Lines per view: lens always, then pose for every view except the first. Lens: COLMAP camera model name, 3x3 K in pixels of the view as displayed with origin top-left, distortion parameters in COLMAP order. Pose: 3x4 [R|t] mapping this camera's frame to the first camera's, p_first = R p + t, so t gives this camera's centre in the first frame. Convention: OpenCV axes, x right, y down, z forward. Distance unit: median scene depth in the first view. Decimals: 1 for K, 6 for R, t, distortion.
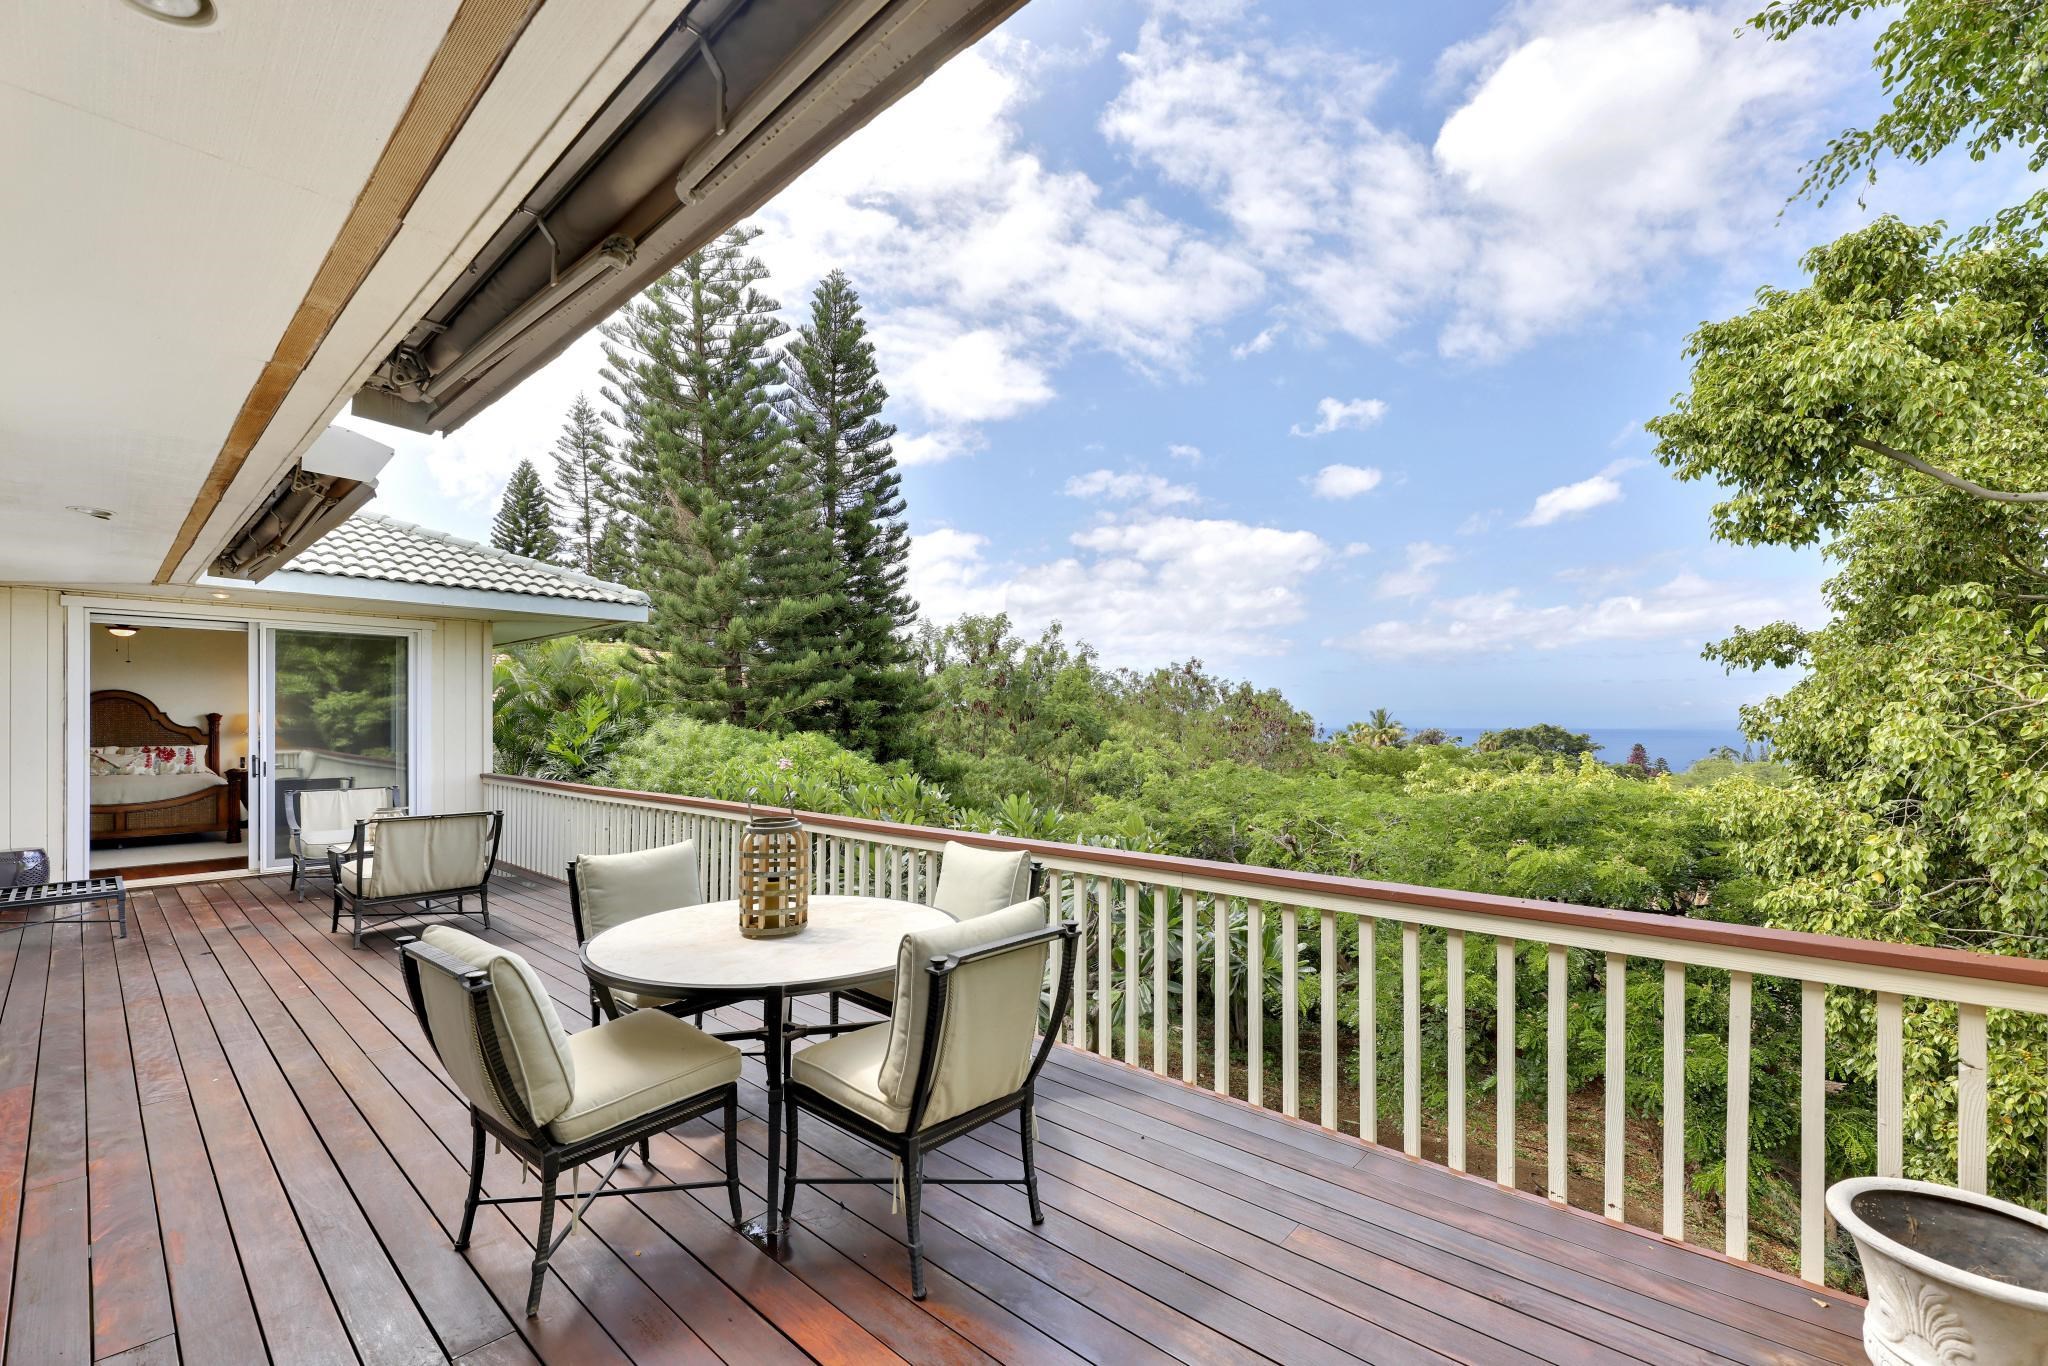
lens RADIAL K [[869.8, 0, 1052.4], [0, 869.8, 717.4], [0, 0, 1]] dist [-0.008902, -0.000019]
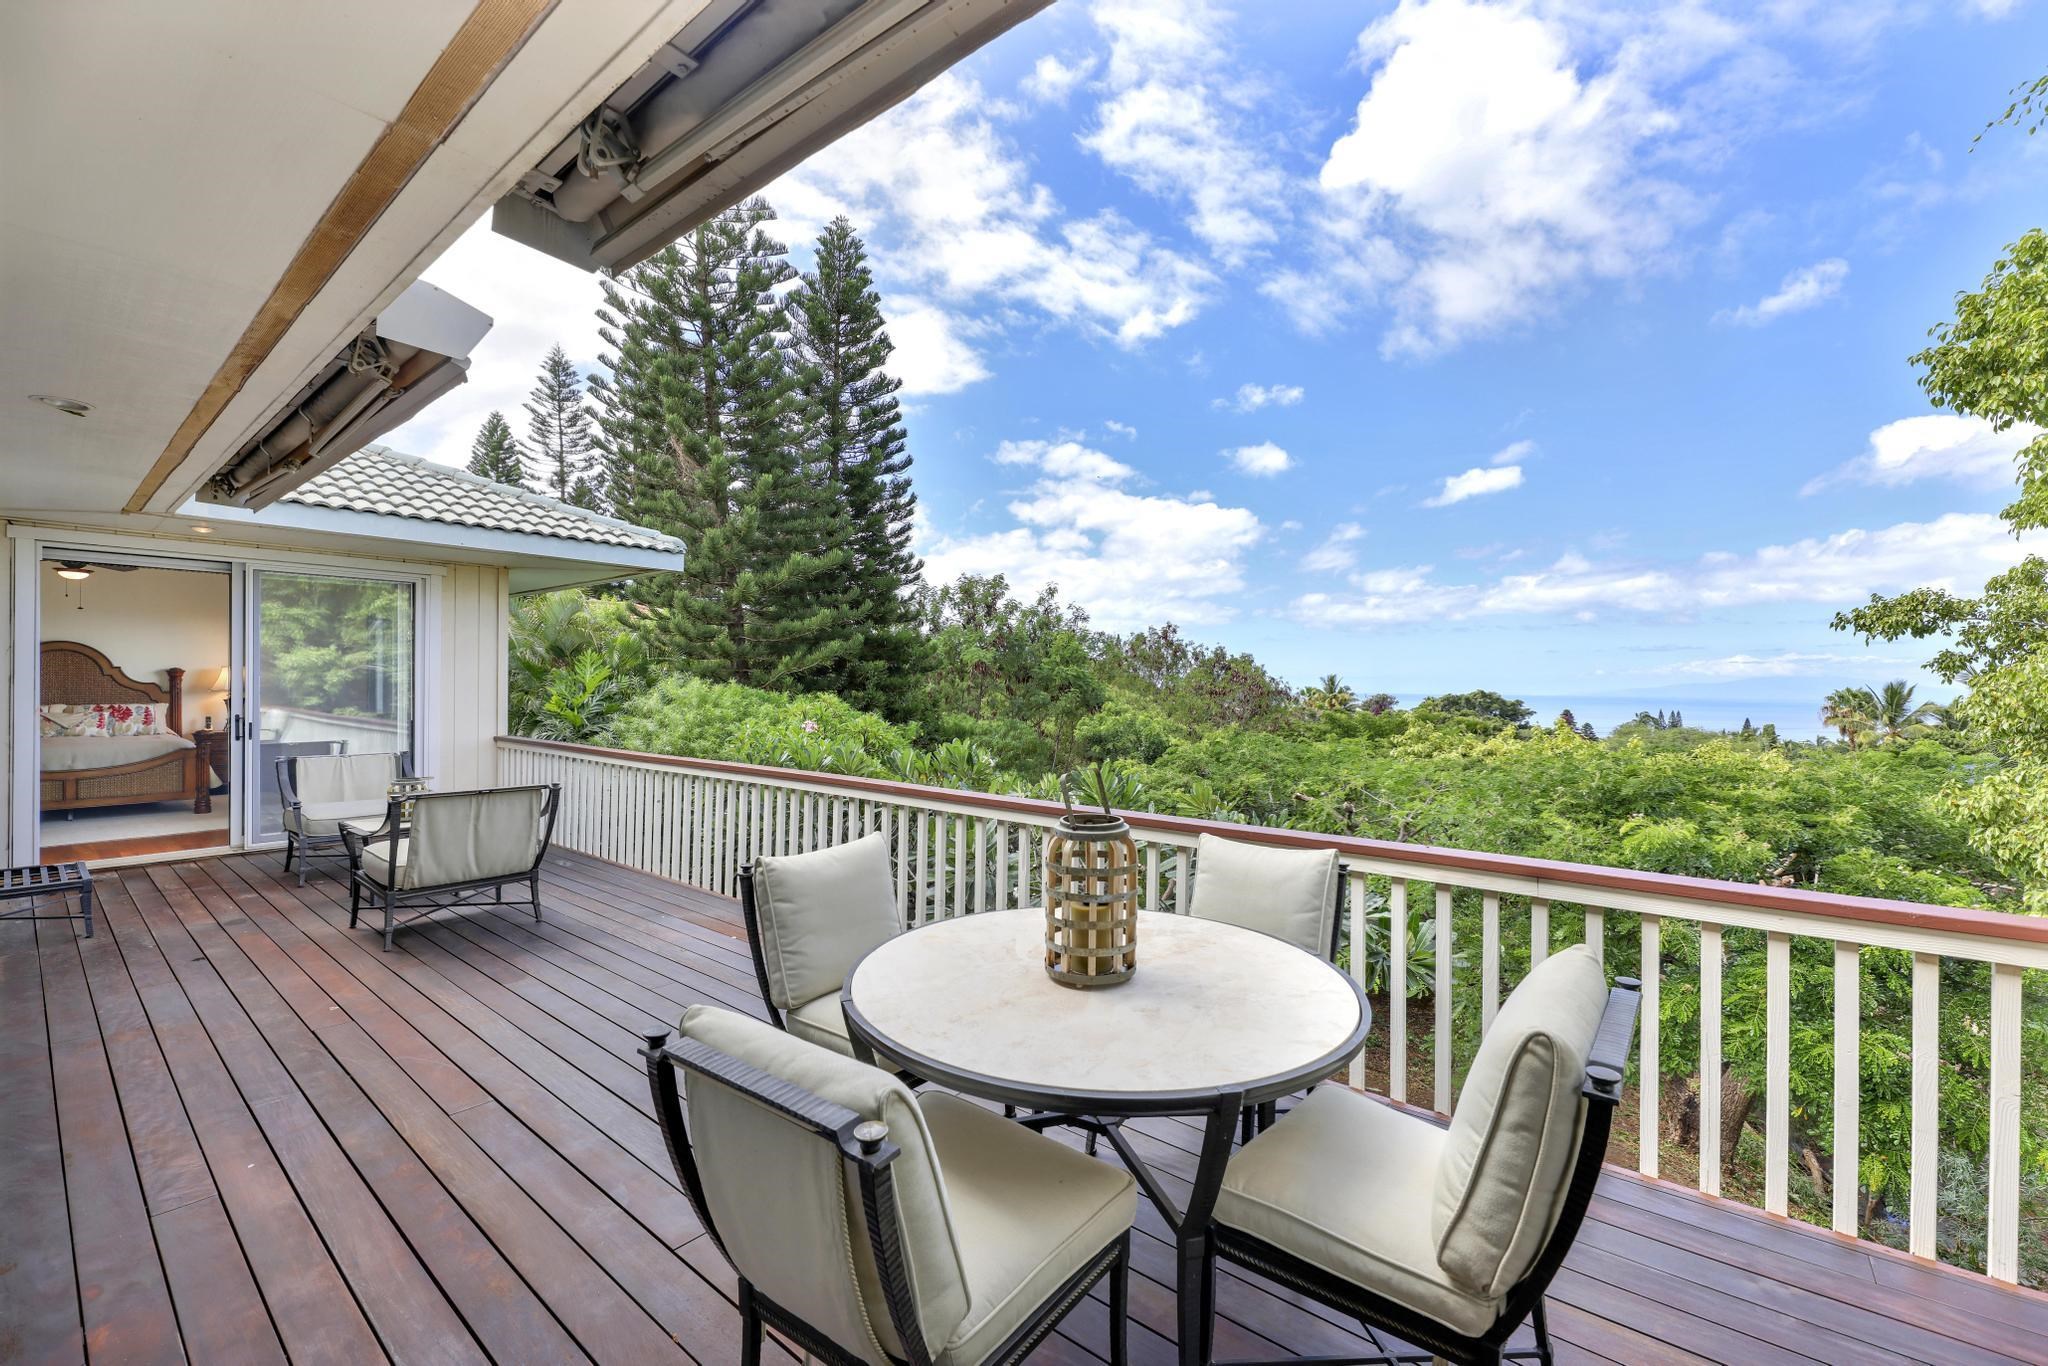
lens RADIAL K [[828.0, 0, 1024.0], [0, 828.0, 683.0], [0, 0, 1]] dist [-0.004400, -0.000431]
pose [[0.998953, 0.008638, 0.044924, -0.093835], [-0.008802, 0.999955, 0.003461, 0.000818], [-0.044892, -0.003853, 0.998984, 0.073287]]
